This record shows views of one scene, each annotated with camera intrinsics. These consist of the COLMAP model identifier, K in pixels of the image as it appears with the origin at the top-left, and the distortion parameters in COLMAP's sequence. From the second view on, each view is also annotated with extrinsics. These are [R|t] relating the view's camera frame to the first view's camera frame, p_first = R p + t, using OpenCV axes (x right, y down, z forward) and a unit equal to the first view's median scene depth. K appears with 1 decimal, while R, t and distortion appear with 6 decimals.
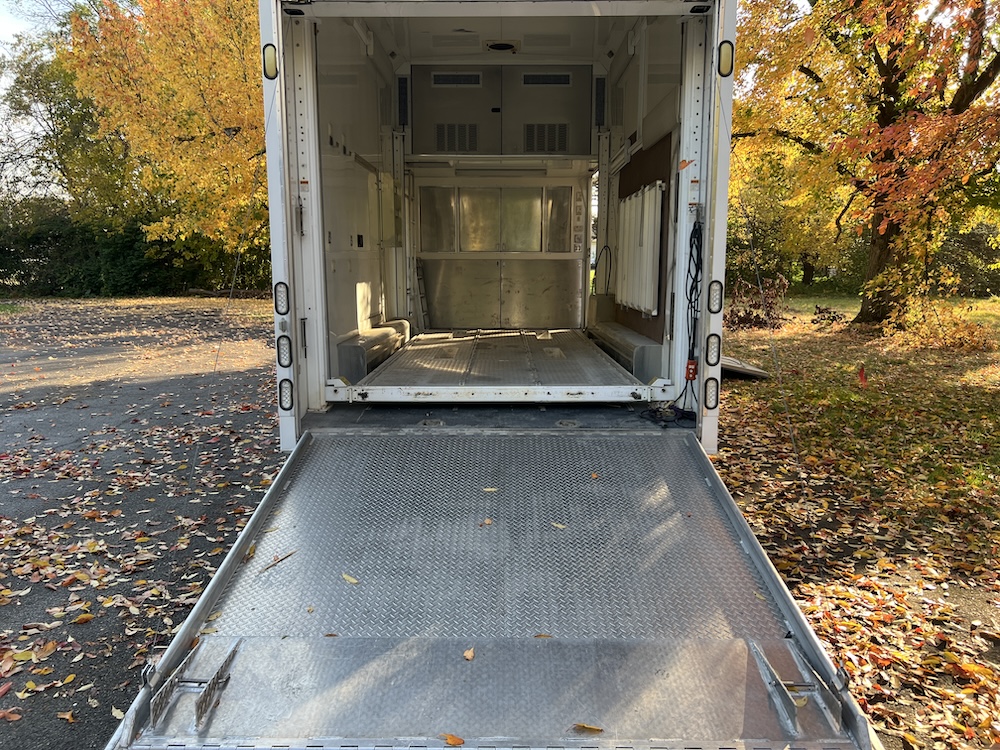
lens RADIAL K [[752.6, 0, 498.3], [0, 752.6, 376.1], [0, 0, 1]] dist [0.053187, -0.061483]
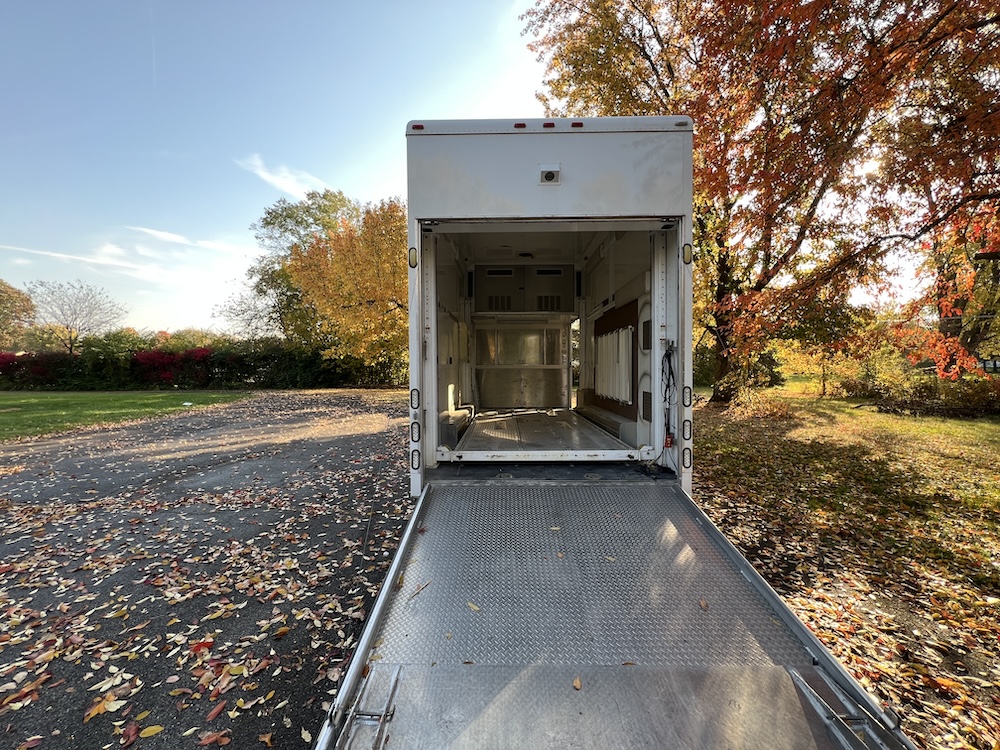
lens RADIAL K [[399.3, 0, 499.2], [0, 399.3, 376.5], [0, 0, 1]] dist [-0.002224, 0.000081]
pose [[0.999948, -0.005739, -0.008475, -0.075510], [0.004613, 0.991846, -0.127358, -0.031081], [0.009137, 0.127312, 0.991821, 0.118710]]
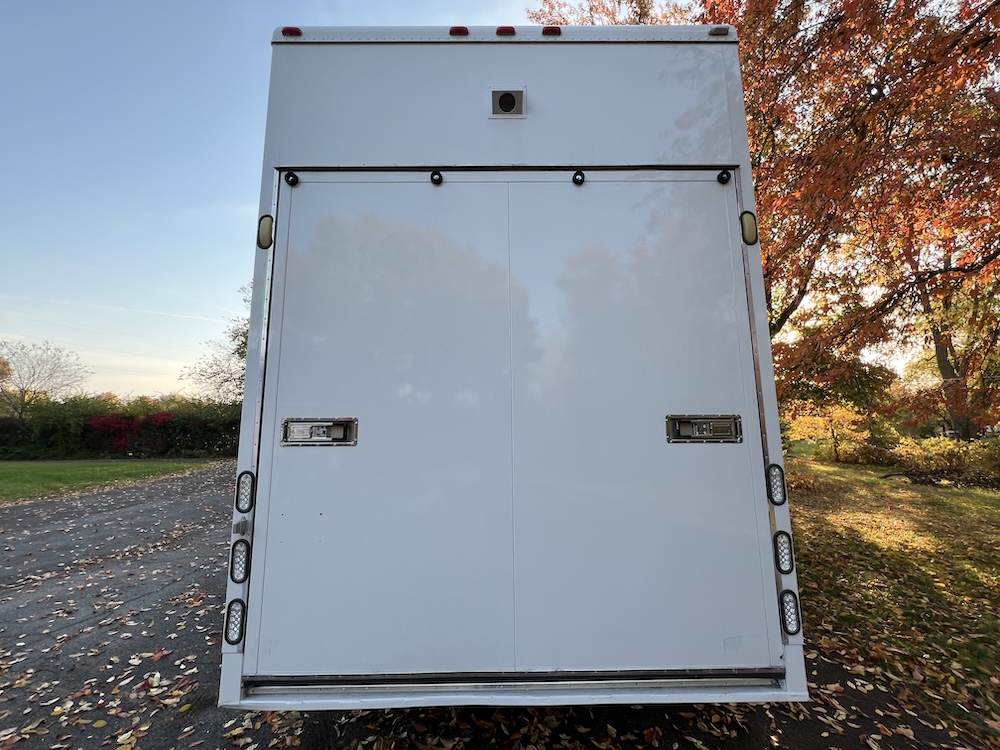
lens RADIAL K [[401.1, 0, 499.9], [0, 401.1, 376.3], [0, 0, 1]] dist [-0.002104, 0.000474]
pose [[0.999877, -0.006094, 0.014441, -0.014471], [0.009990, 0.957708, -0.287567, -0.071210], [-0.012078, 0.287676, 0.957652, 0.413240]]
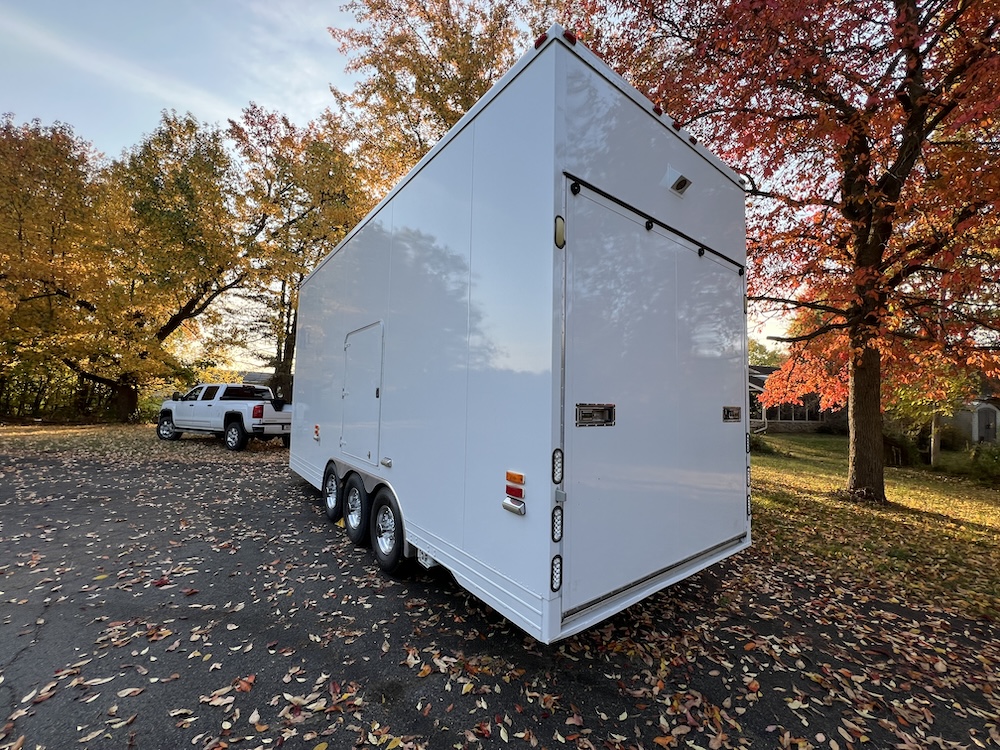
lens RADIAL K [[401.1, 0, 499.9], [0, 401.1, 376.3], [0, 0, 1]] dist [-0.002104, 0.000474]
pose [[0.786051, 0.055752, 0.615642, -0.490732], [0.068879, 0.981824, -0.176857, -0.096792], [-0.614312, 0.181423, 0.767924, 0.482421]]
